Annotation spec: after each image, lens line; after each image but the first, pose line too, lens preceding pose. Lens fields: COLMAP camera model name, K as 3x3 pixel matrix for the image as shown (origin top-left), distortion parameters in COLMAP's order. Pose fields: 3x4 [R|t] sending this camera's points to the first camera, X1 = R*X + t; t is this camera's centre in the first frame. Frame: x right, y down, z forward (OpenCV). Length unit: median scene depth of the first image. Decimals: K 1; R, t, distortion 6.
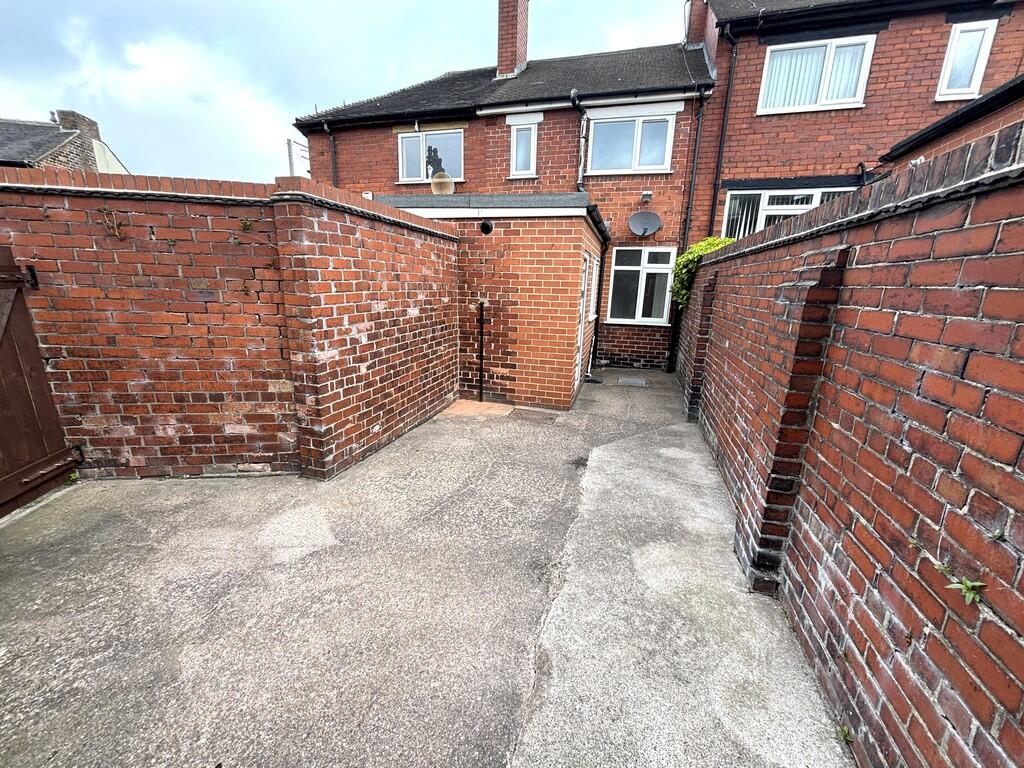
lens RADIAL K [[411.1, 0, 508.9], [0, 411.1, 390.9], [0, 0, 1]] dist [-0.001588, -0.000432]
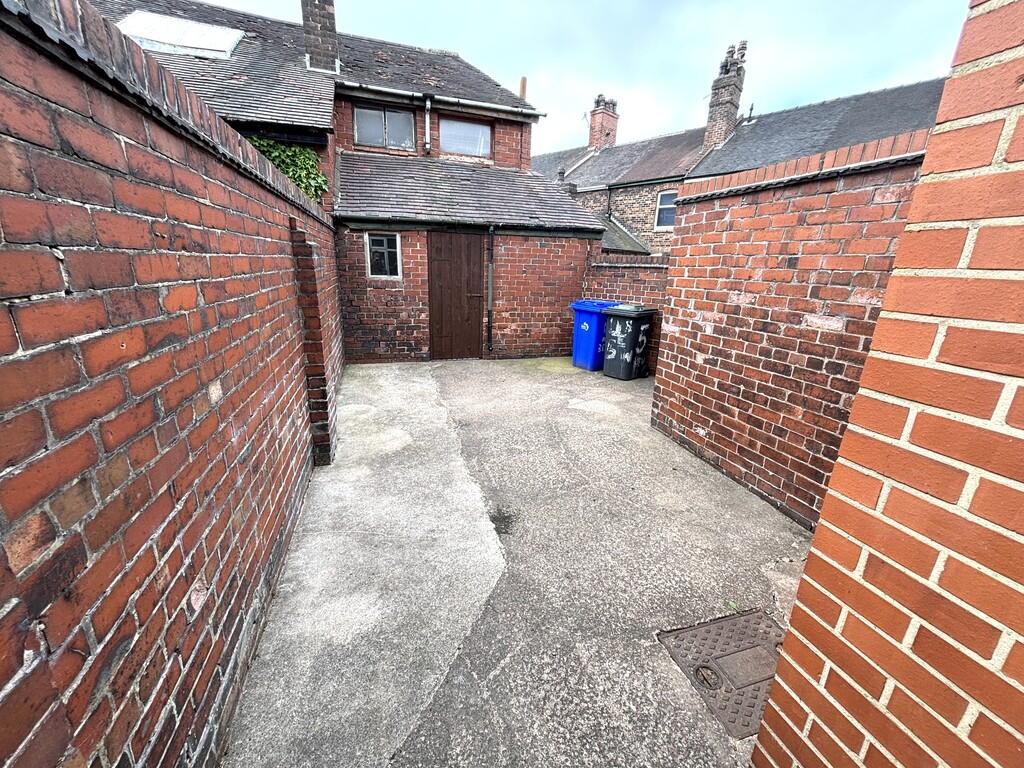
lens RADIAL K [[411.1, 0, 507.5], [0, 411.1, 381.4], [0, 0, 1]] dist [-0.001588, -0.000432]
pose [[-0.837807, 0.099118, -0.536894, 0.548078], [-0.190469, 0.868537, 0.457565, -0.363873], [0.511665, 0.485613, -0.708787, 1.484730]]
